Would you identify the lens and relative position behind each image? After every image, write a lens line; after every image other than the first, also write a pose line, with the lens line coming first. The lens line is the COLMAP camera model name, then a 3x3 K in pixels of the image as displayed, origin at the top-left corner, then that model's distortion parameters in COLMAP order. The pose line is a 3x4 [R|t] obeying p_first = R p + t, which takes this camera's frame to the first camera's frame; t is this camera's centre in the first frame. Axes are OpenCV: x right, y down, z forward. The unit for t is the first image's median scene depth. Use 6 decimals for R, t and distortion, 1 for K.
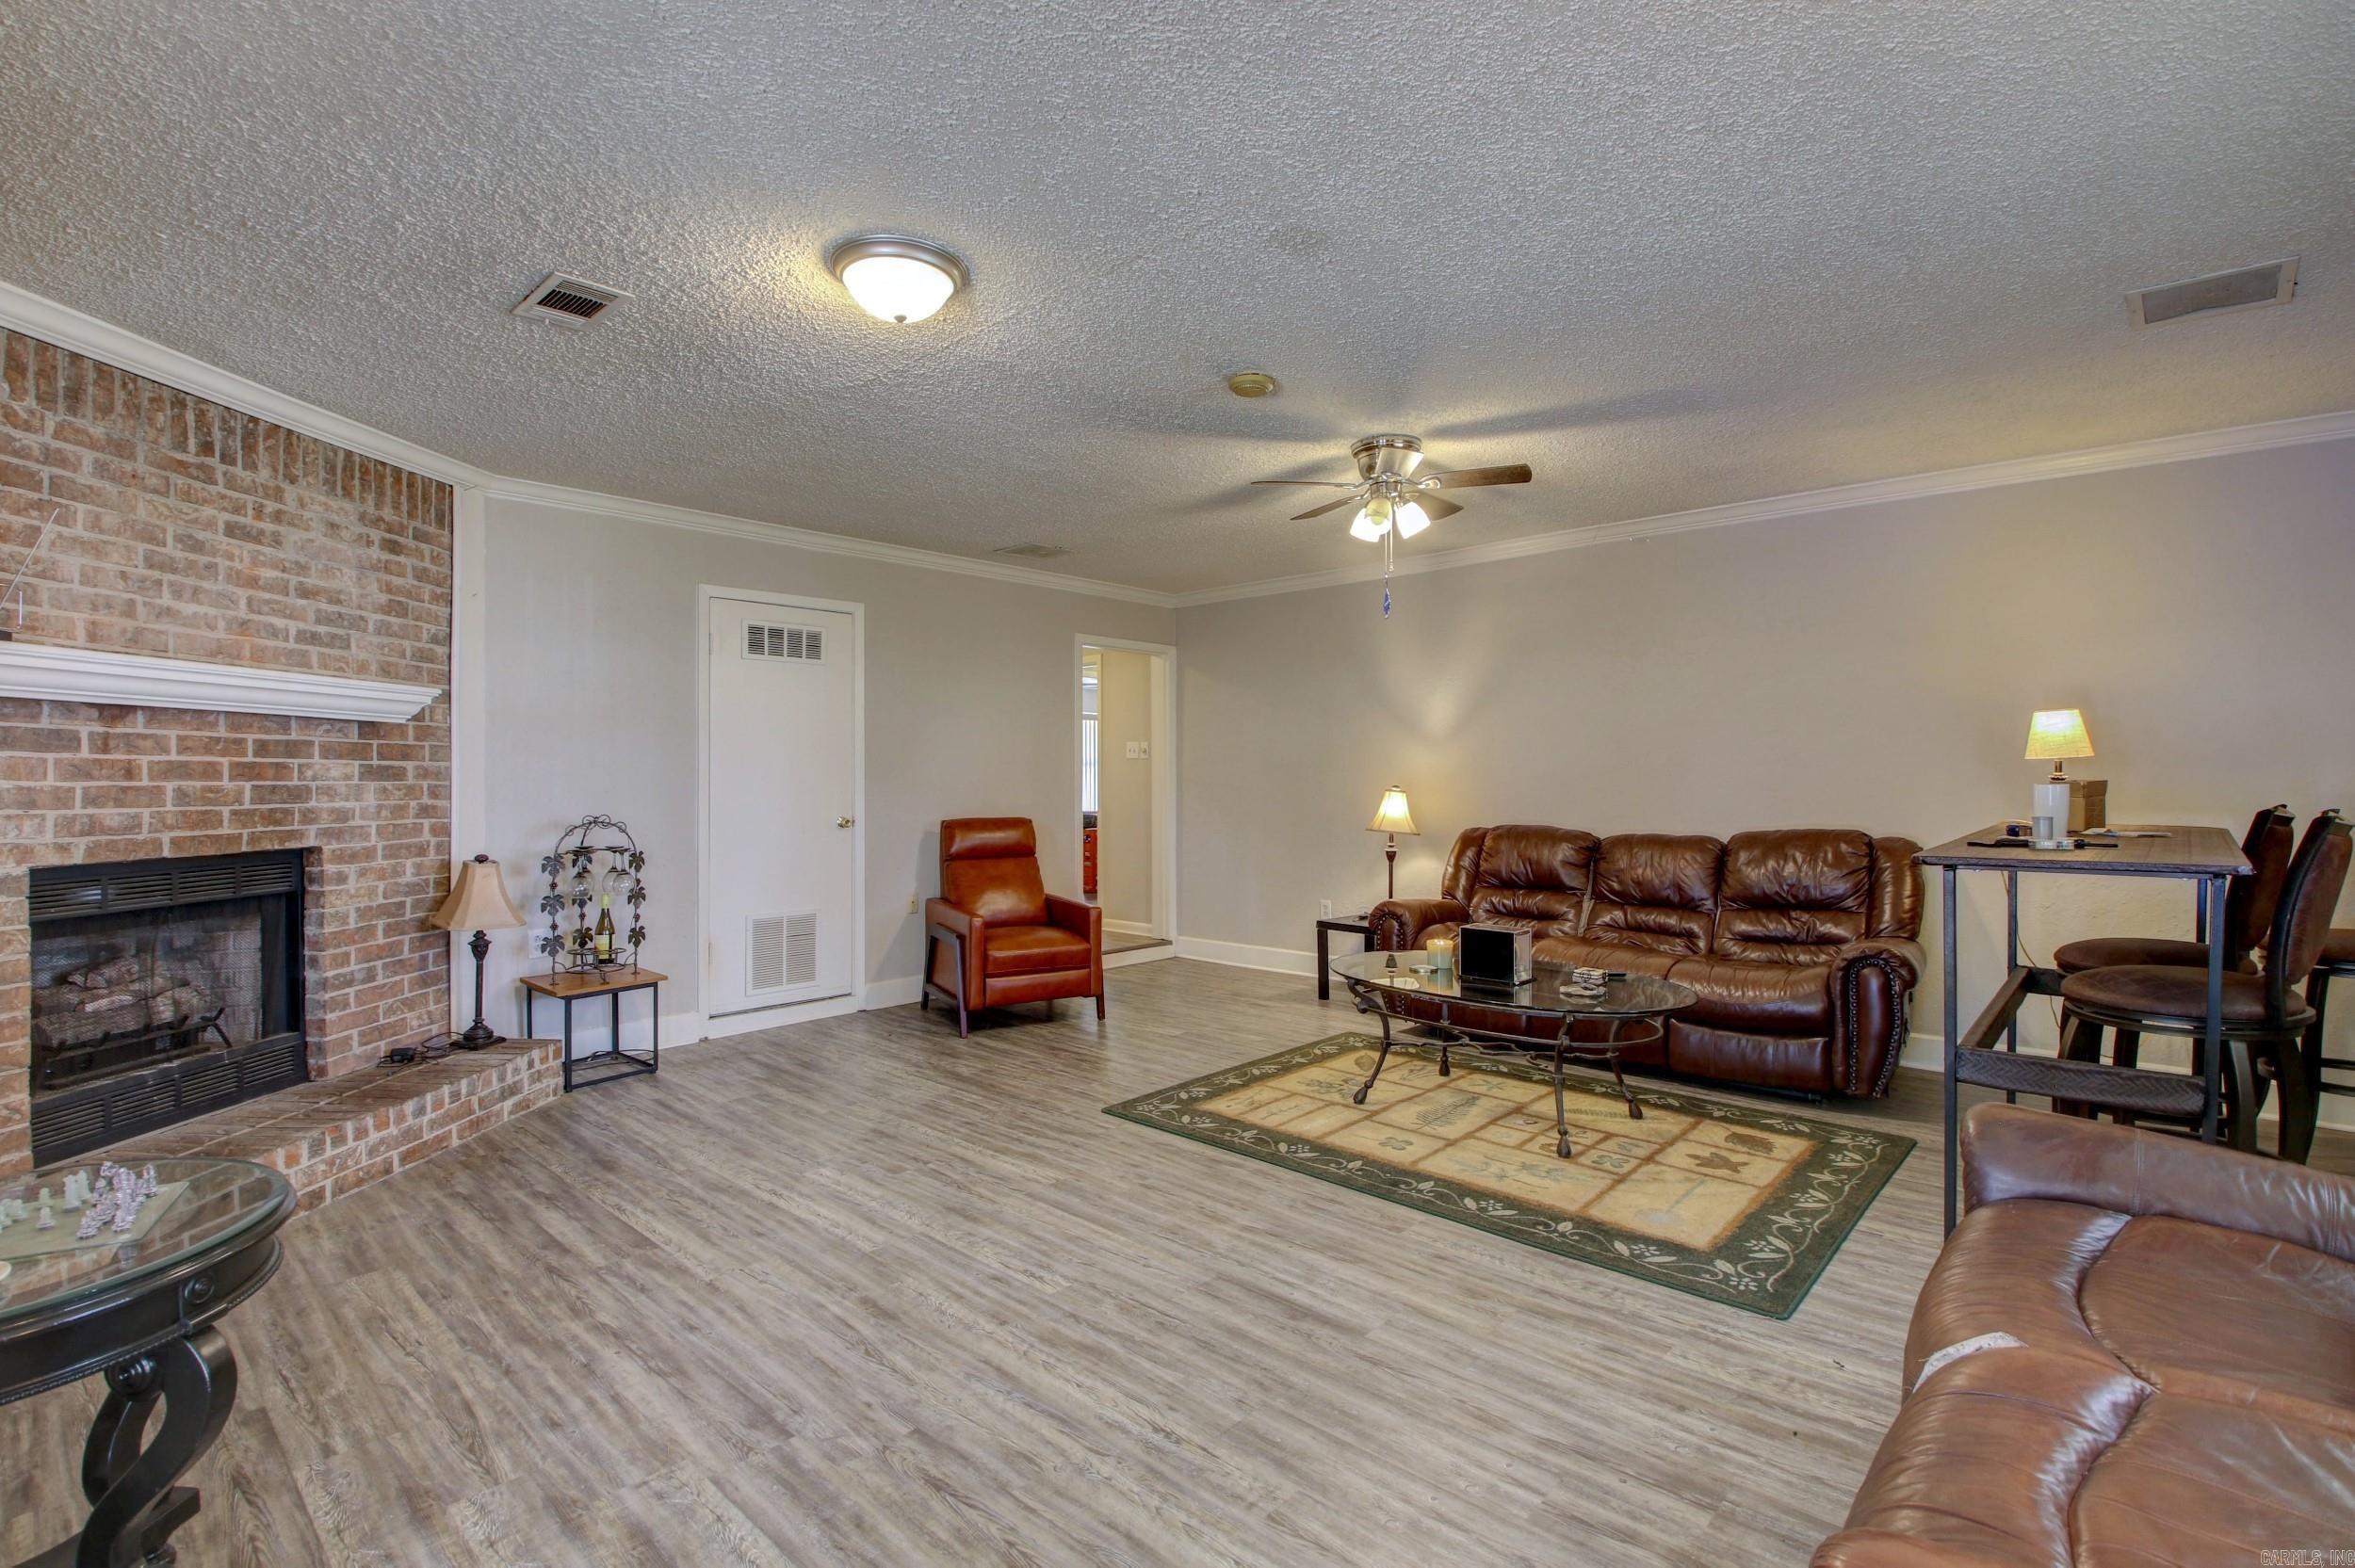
lens RADIAL K [[1099.4, 0, 1177.2], [0, 1099.4, 777.7], [0, 0, 1]] dist [0.017964, -0.025388]
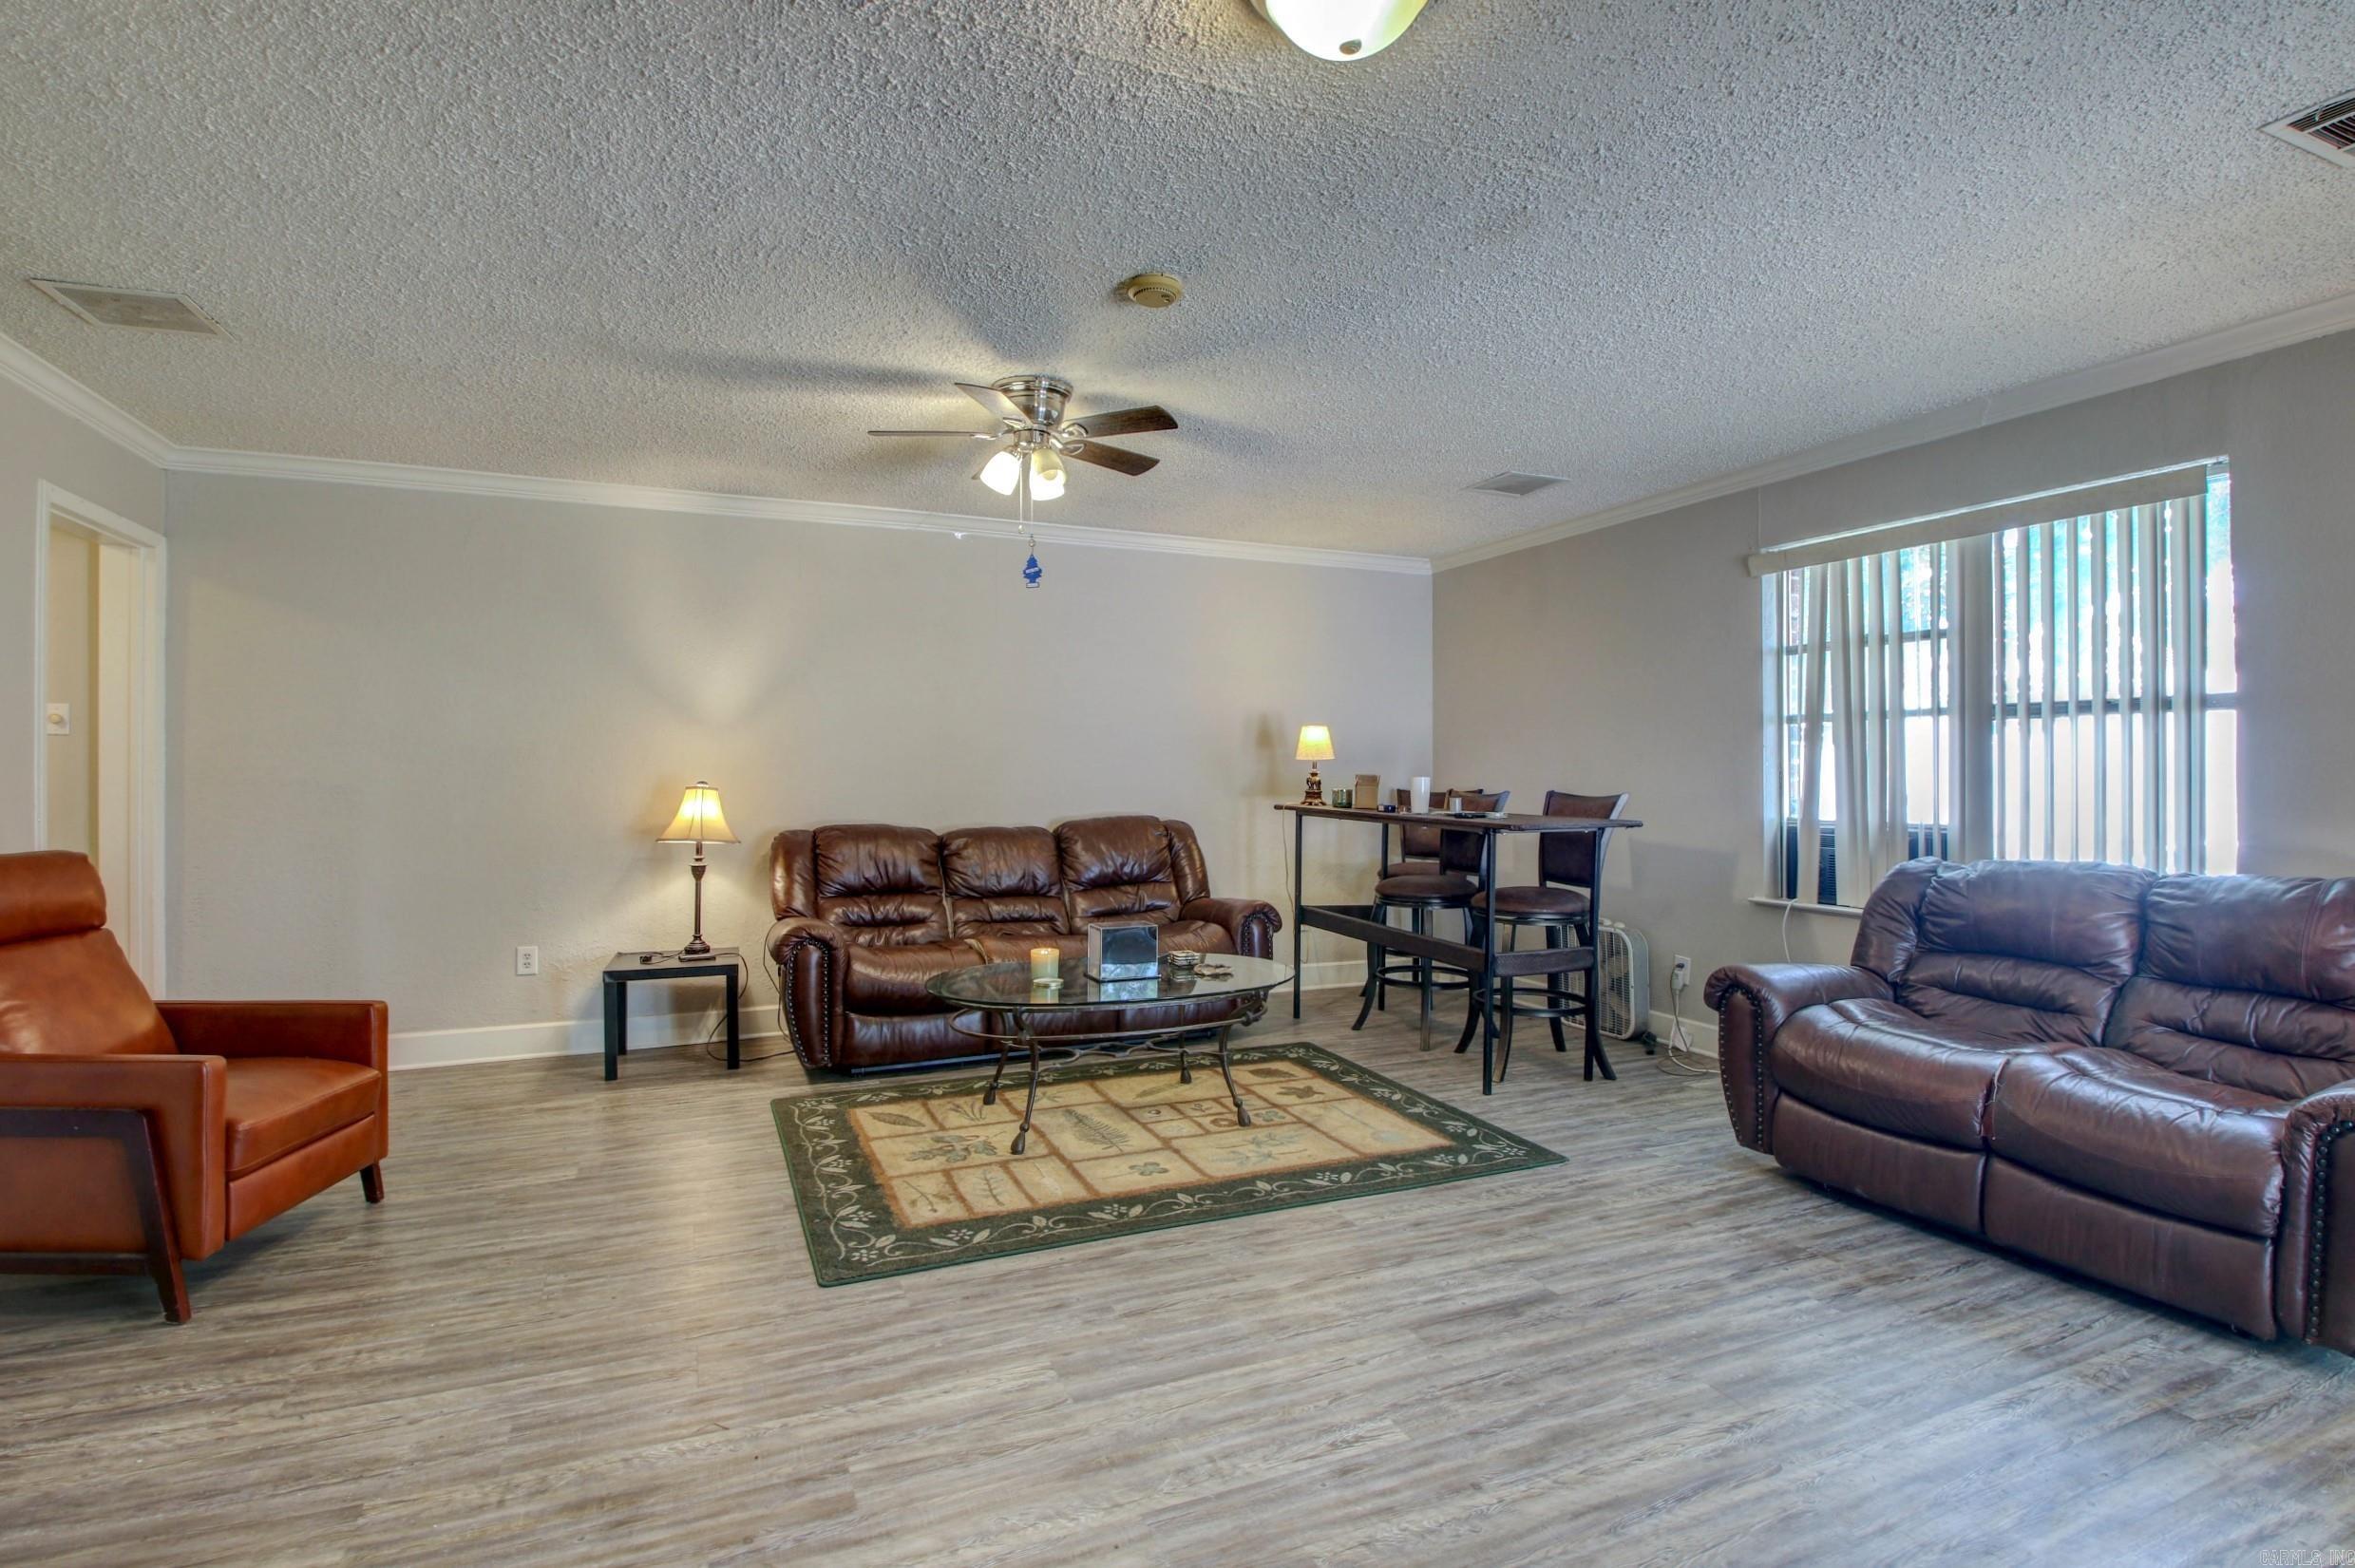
lens RADIAL K [[1119.2, 0, 1177.5], [0, 1119.2, 784.0], [0, 0, 1]] dist [0.025640, -0.029938]
pose [[0.401347, -0.006128, 0.915906, -0.631328], [-0.001447, 0.999972, 0.007325, 0.003378], [-0.915925, -0.004265, 0.401327, 0.586321]]
